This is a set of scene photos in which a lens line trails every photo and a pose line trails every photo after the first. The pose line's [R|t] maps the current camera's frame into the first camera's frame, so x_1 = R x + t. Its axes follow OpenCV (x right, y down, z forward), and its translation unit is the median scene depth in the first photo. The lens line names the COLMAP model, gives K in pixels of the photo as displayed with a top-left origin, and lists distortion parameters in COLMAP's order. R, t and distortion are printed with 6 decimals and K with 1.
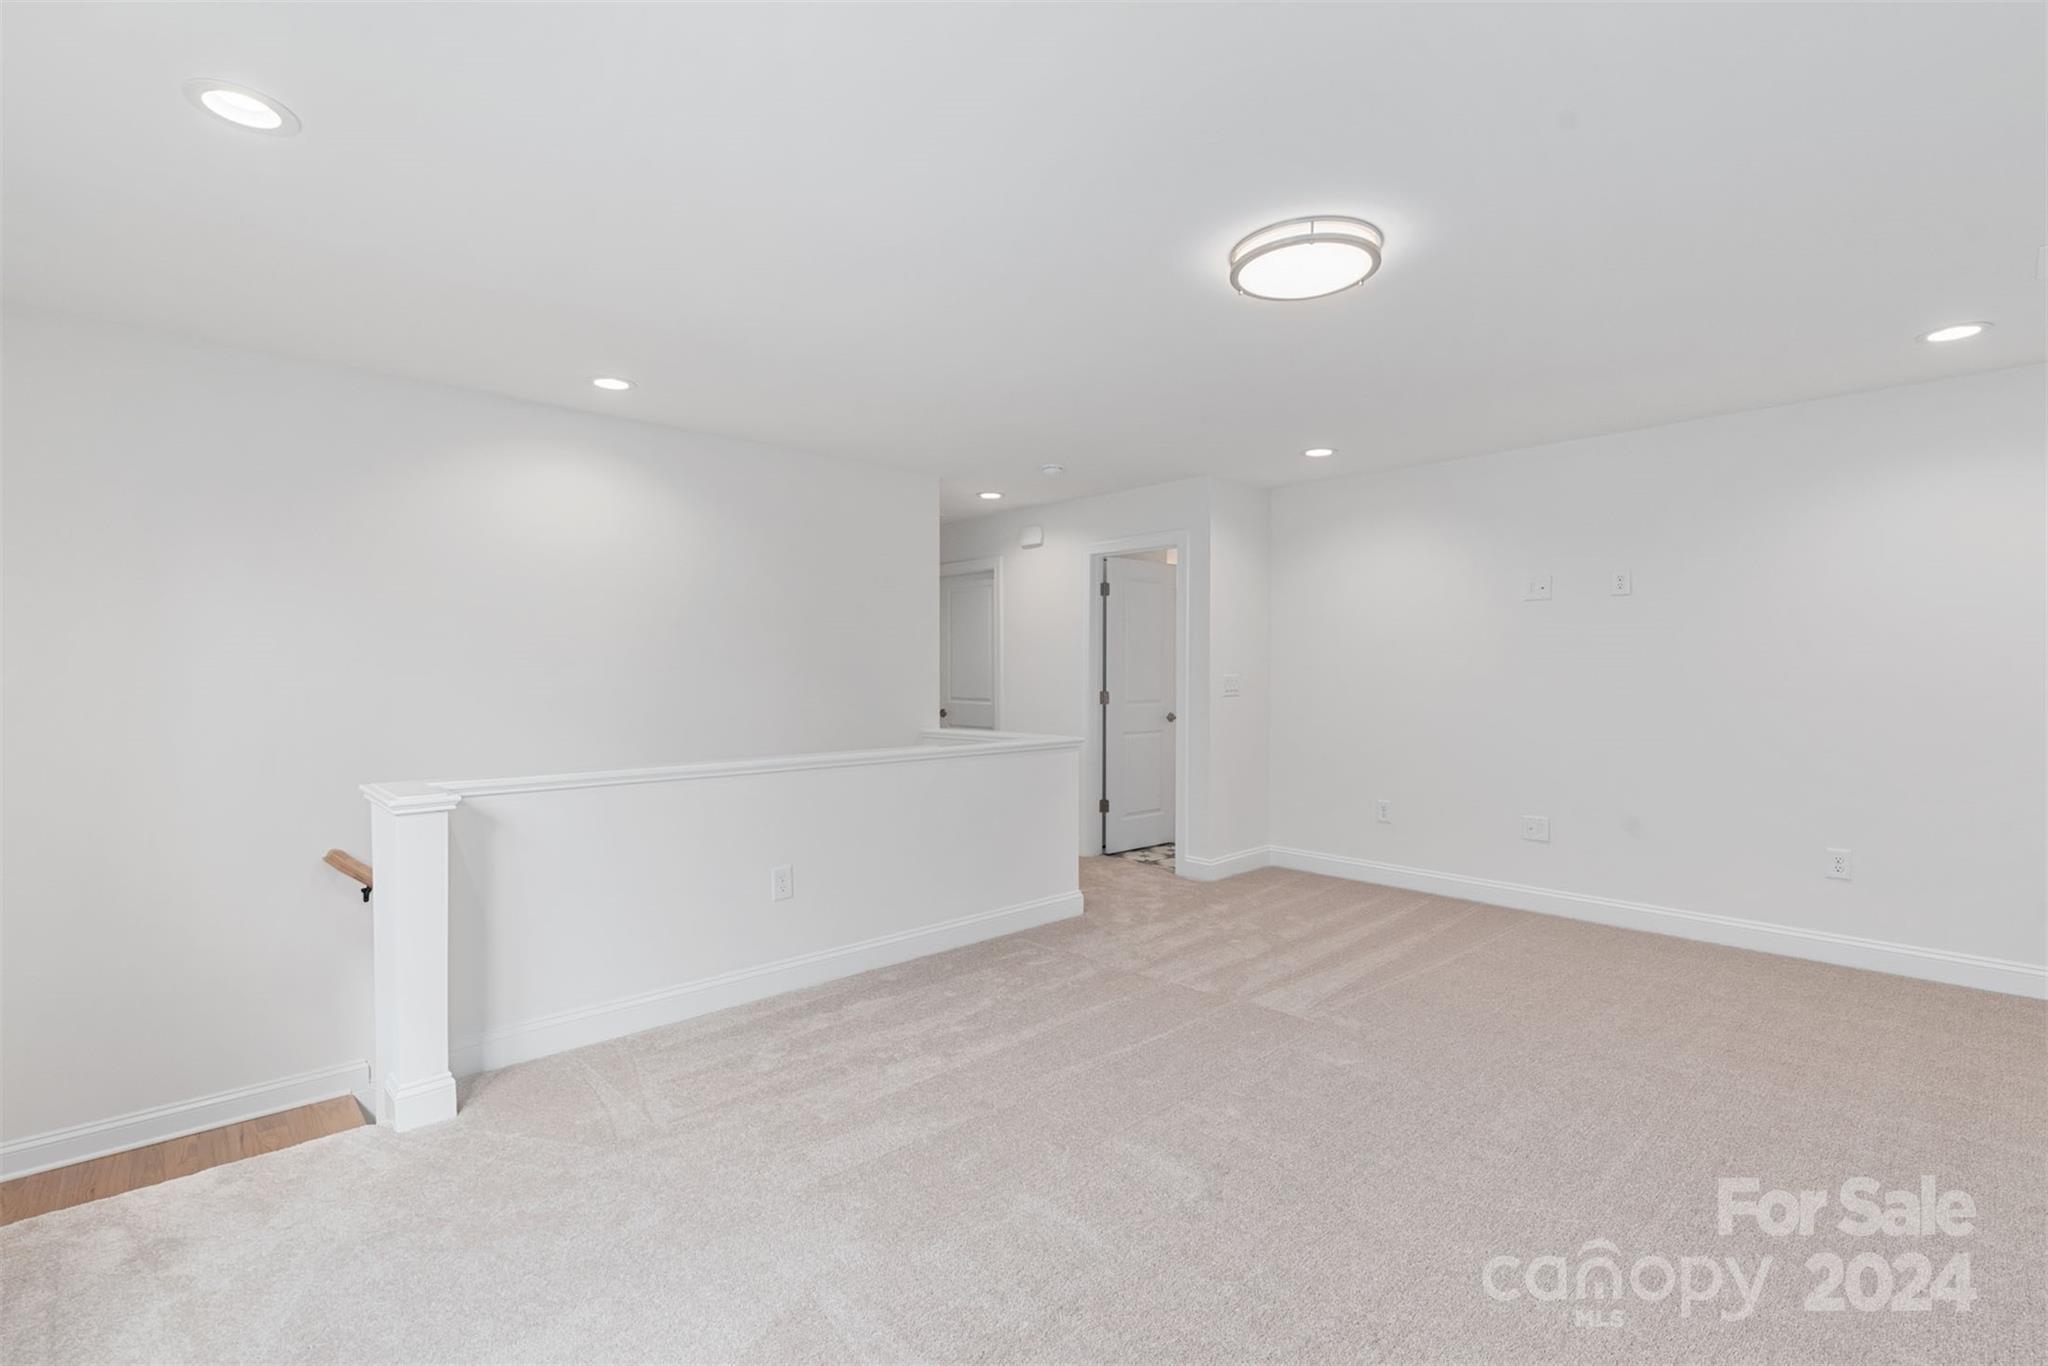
lens RADIAL K [[876.5, 0, 1025.2], [0, 876.5, 678.3], [0, 0, 1]] dist [0.001010, -0.001719]
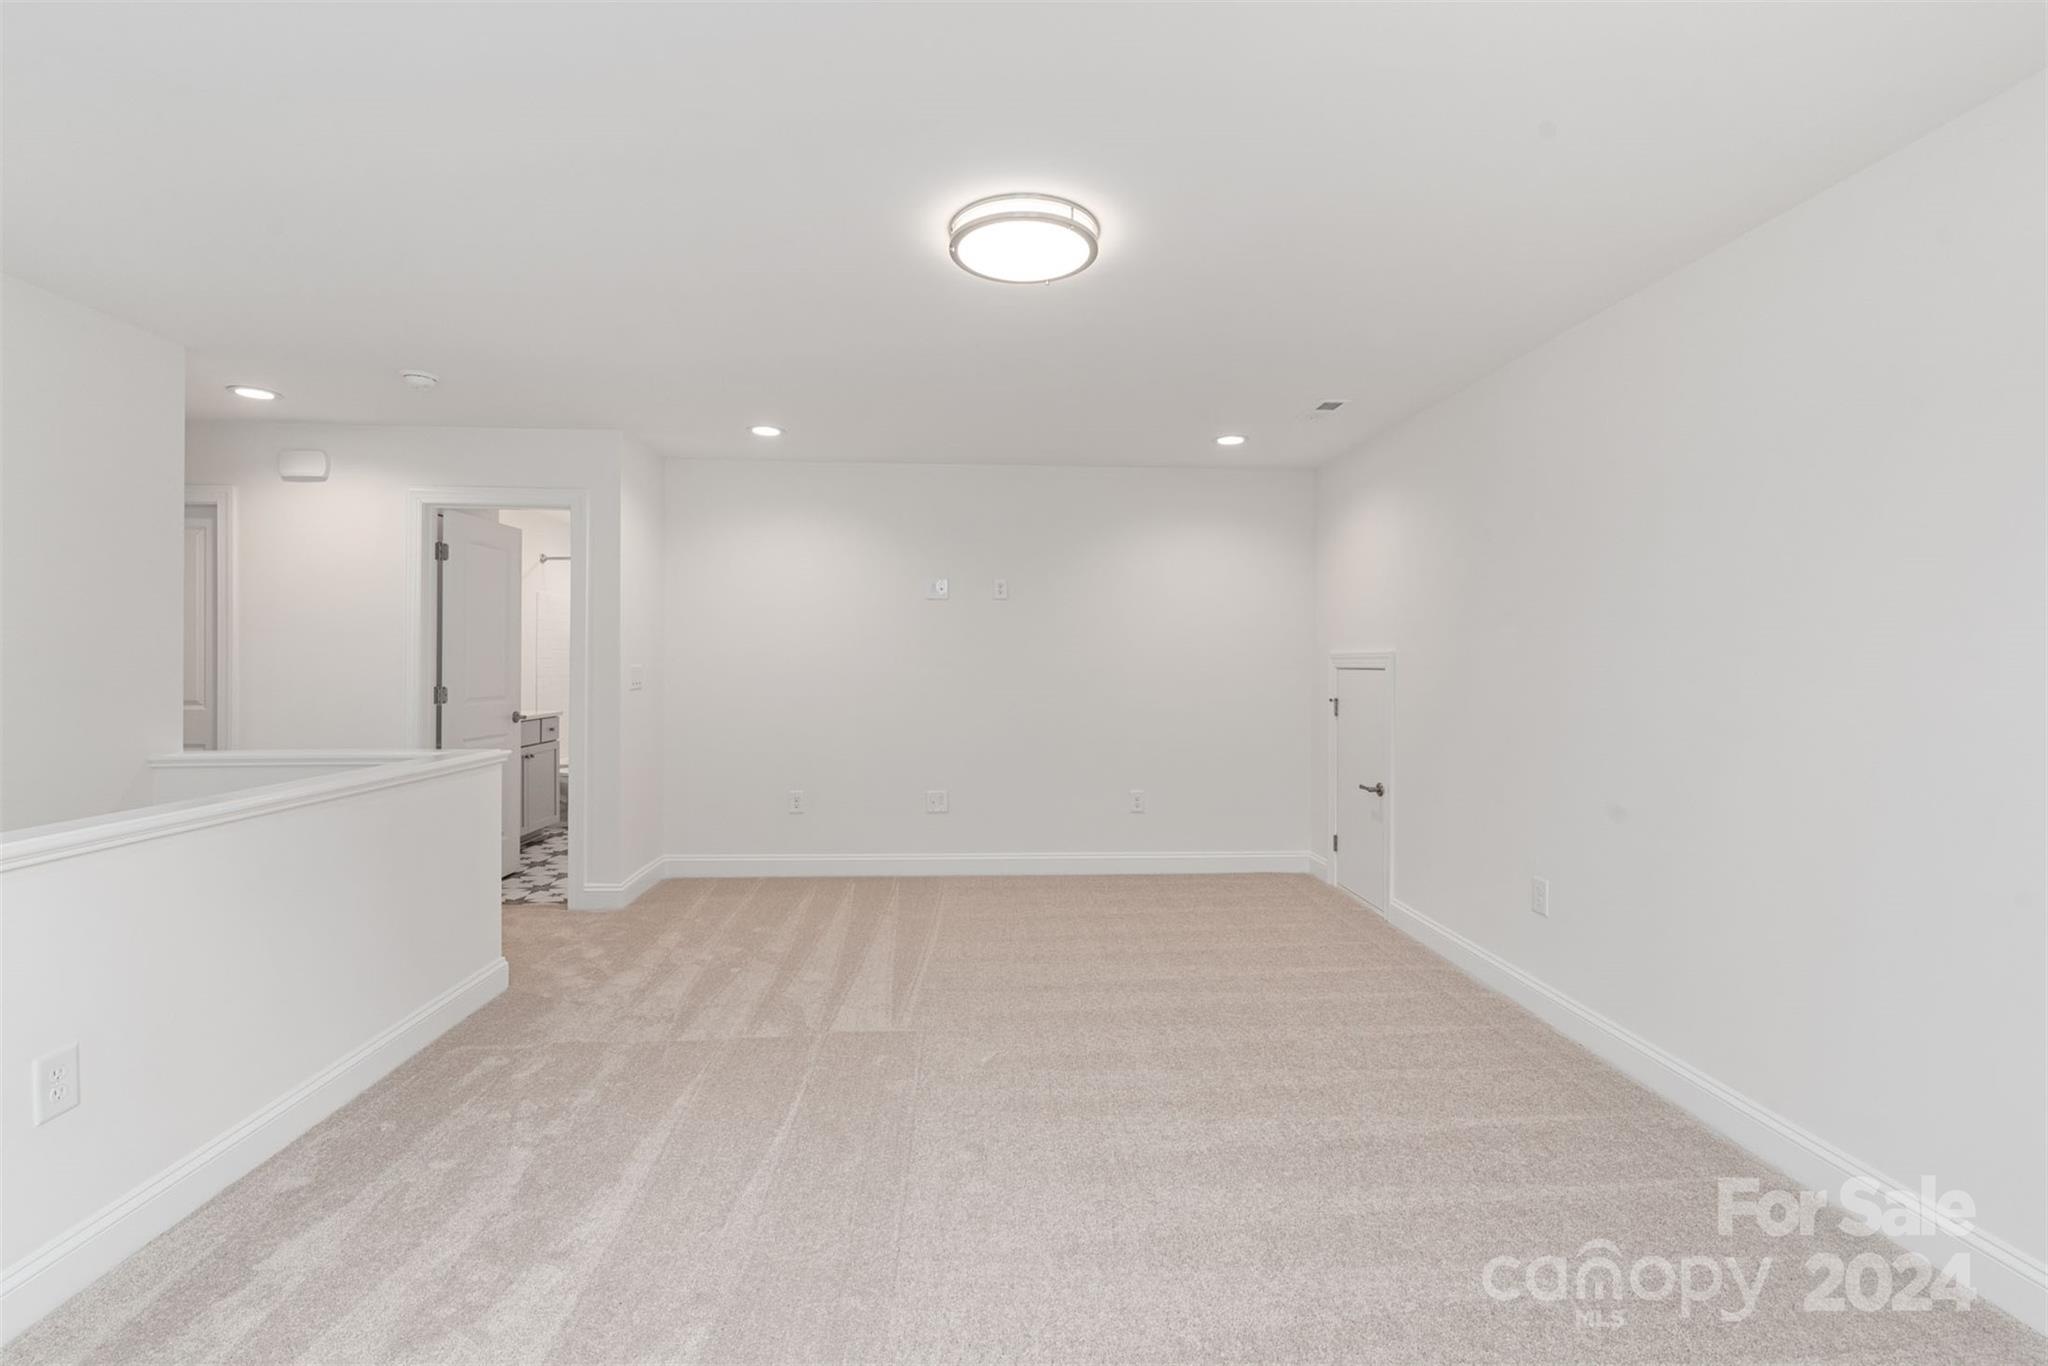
lens RADIAL K [[876.5, 0, 1024.1], [0, 876.5, 674.9], [0, 0, 1]] dist [0.001010, -0.001719]
pose [[0.669656, -0.010080, 0.742603, -0.212288], [0.004391, 0.999944, 0.009614, -0.001547], [-0.742658, -0.003177, 0.669663, 0.200631]]
